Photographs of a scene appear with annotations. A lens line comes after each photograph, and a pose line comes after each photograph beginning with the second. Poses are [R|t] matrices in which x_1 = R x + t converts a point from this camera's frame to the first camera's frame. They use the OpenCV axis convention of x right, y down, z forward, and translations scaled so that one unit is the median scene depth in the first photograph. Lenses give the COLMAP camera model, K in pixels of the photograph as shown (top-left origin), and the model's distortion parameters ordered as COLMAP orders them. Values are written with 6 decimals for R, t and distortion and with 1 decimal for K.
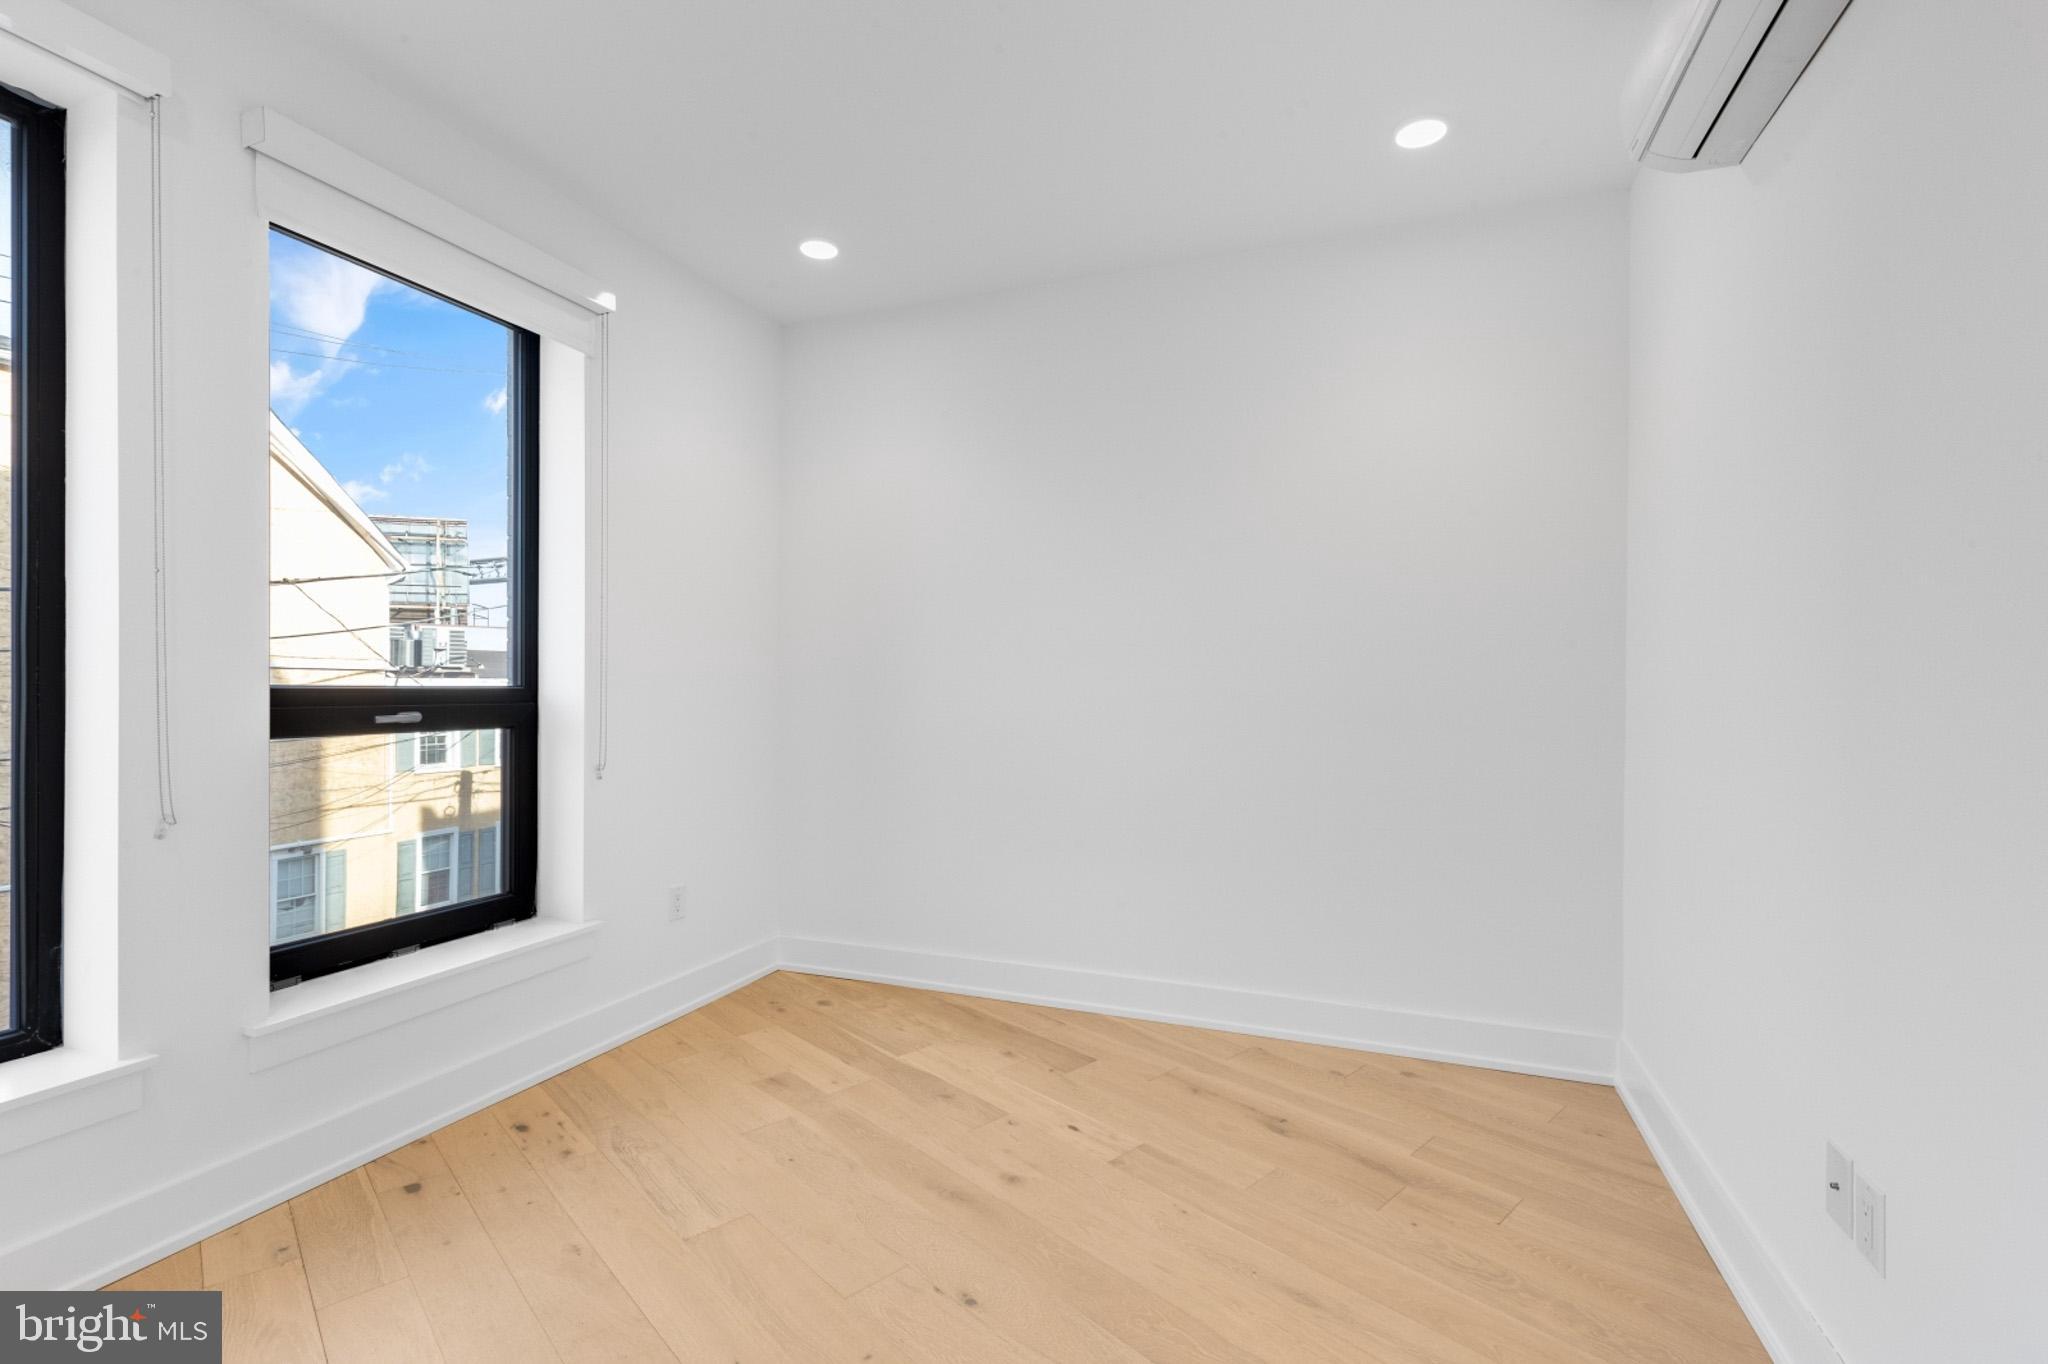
lens RADIAL K [[923.2, 0, 1029.8], [0, 923.2, 712.3], [0, 0, 1]] dist [0.007226, 0.000109]
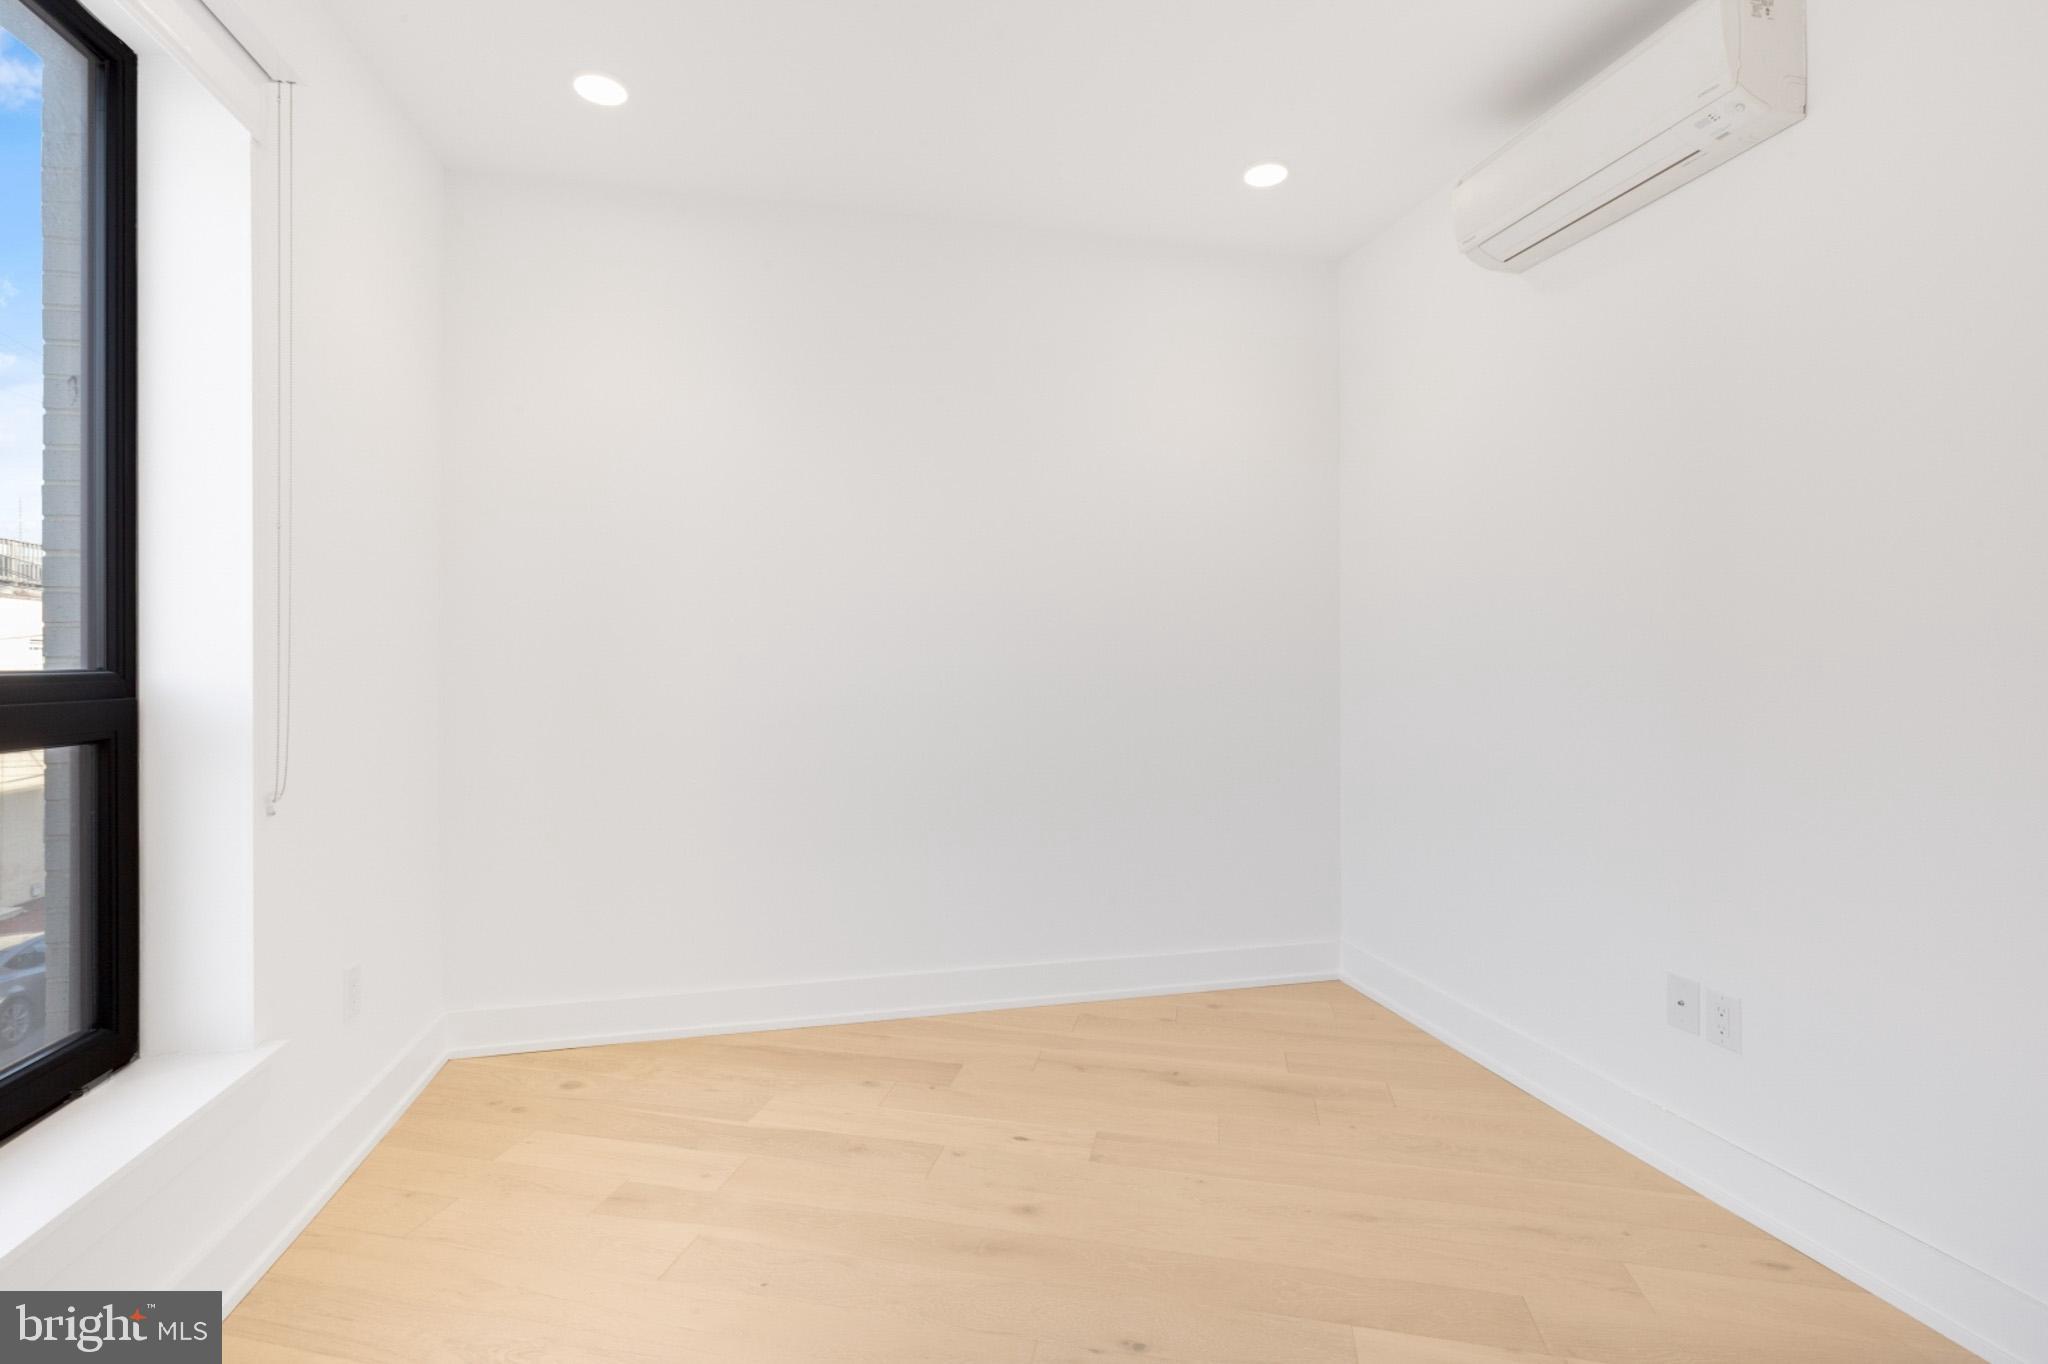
lens RADIAL K [[944.2, 0, 1027.0], [0, 944.2, 676.1], [0, 0, 1]] dist [0.001728, -0.000369]
pose [[0.823358, -0.017325, 0.567258, -0.407123], [0.021006, 0.999779, 0.000045, -0.011837], [-0.567134, 0.011878, 0.823540, 0.180307]]
